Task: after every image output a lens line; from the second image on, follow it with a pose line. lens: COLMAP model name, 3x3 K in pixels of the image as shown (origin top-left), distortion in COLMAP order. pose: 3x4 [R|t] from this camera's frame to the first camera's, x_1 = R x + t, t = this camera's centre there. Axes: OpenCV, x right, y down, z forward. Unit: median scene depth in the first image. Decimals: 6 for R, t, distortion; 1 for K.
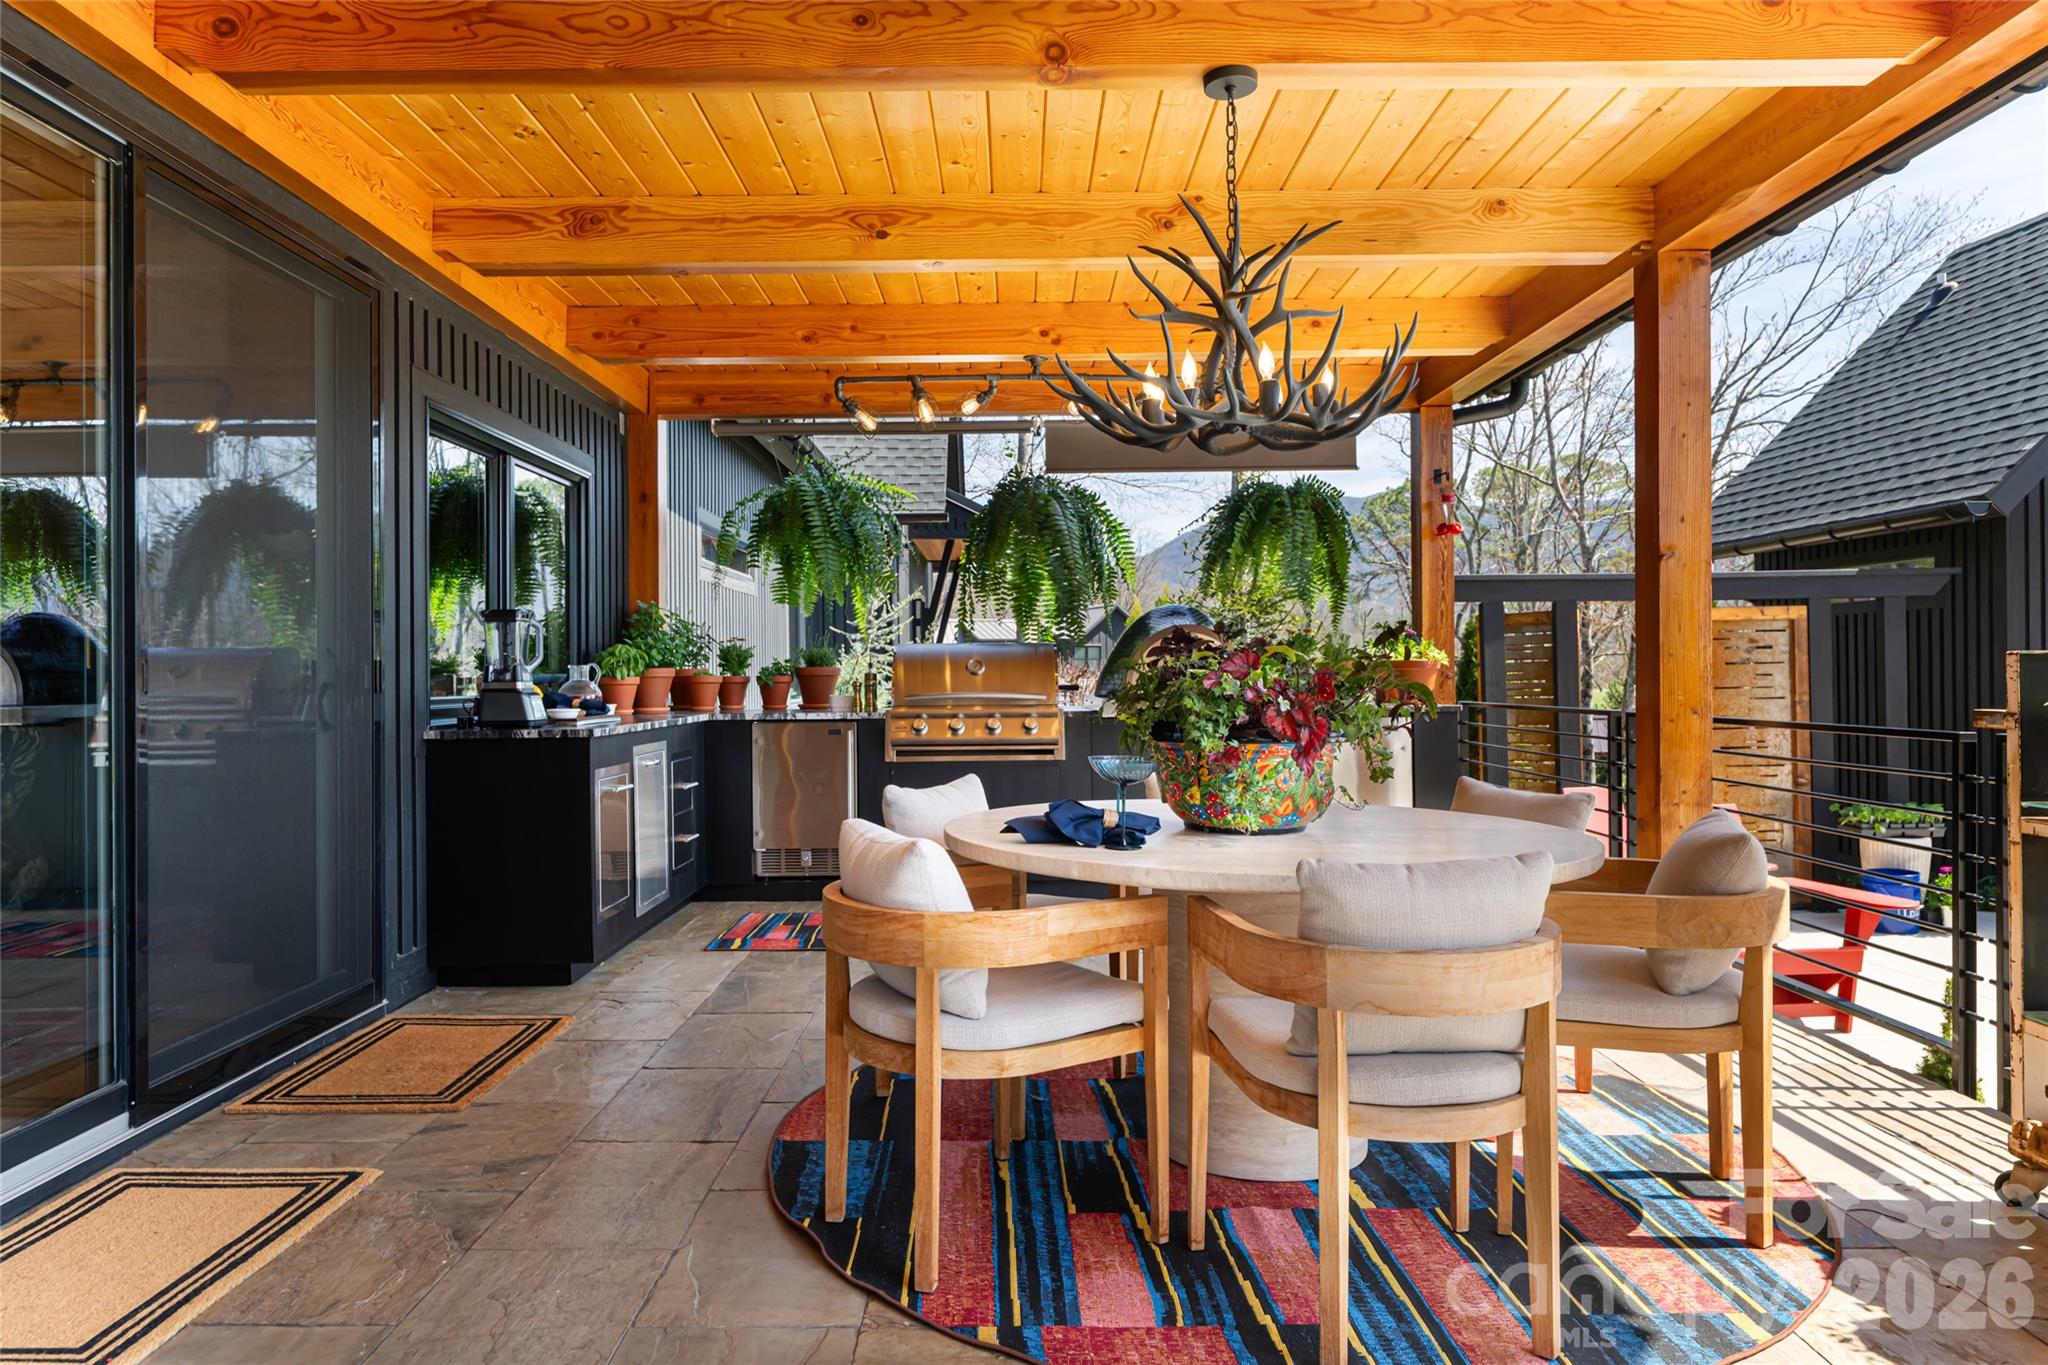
lens RADIAL K [[1326.9, 0, 1021.9], [0, 1326.9, 662.5], [0, 0, 1]] dist [-0.001580, -0.000309]
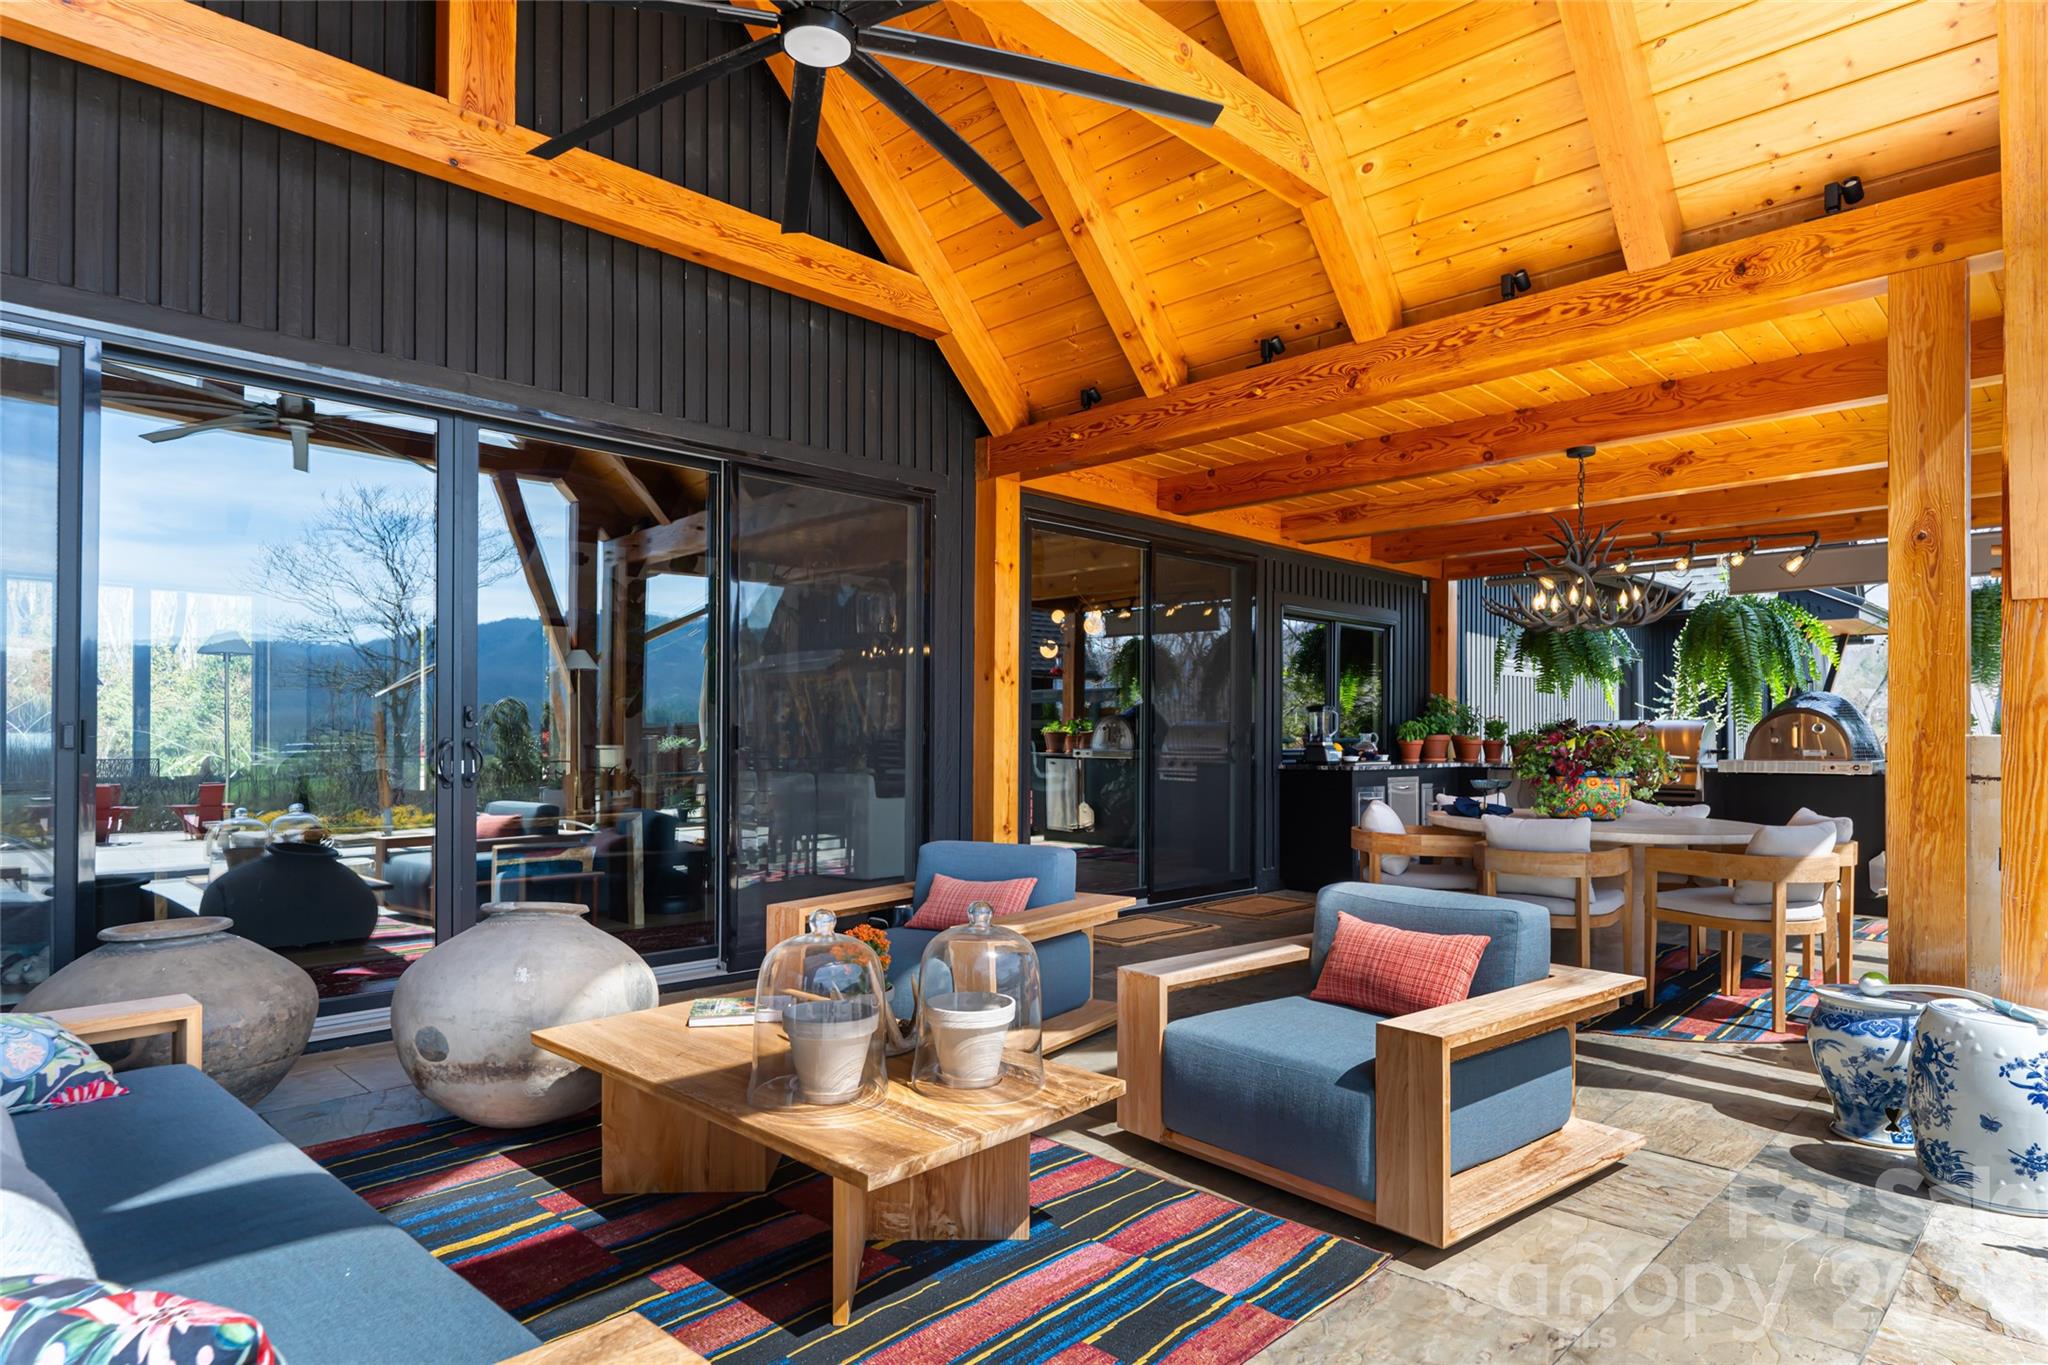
lens RADIAL K [[1134.9, 0, 1025.7], [0, 1134.9, 698.6], [0, 0, 1]] dist [0.001113, 0.000126]
pose [[0.715524, -0.012618, -0.698474, 0.511693], [-0.002664, 0.999780, -0.020790, -0.014644], [0.698583, 0.016736, 0.715333, -0.560266]]
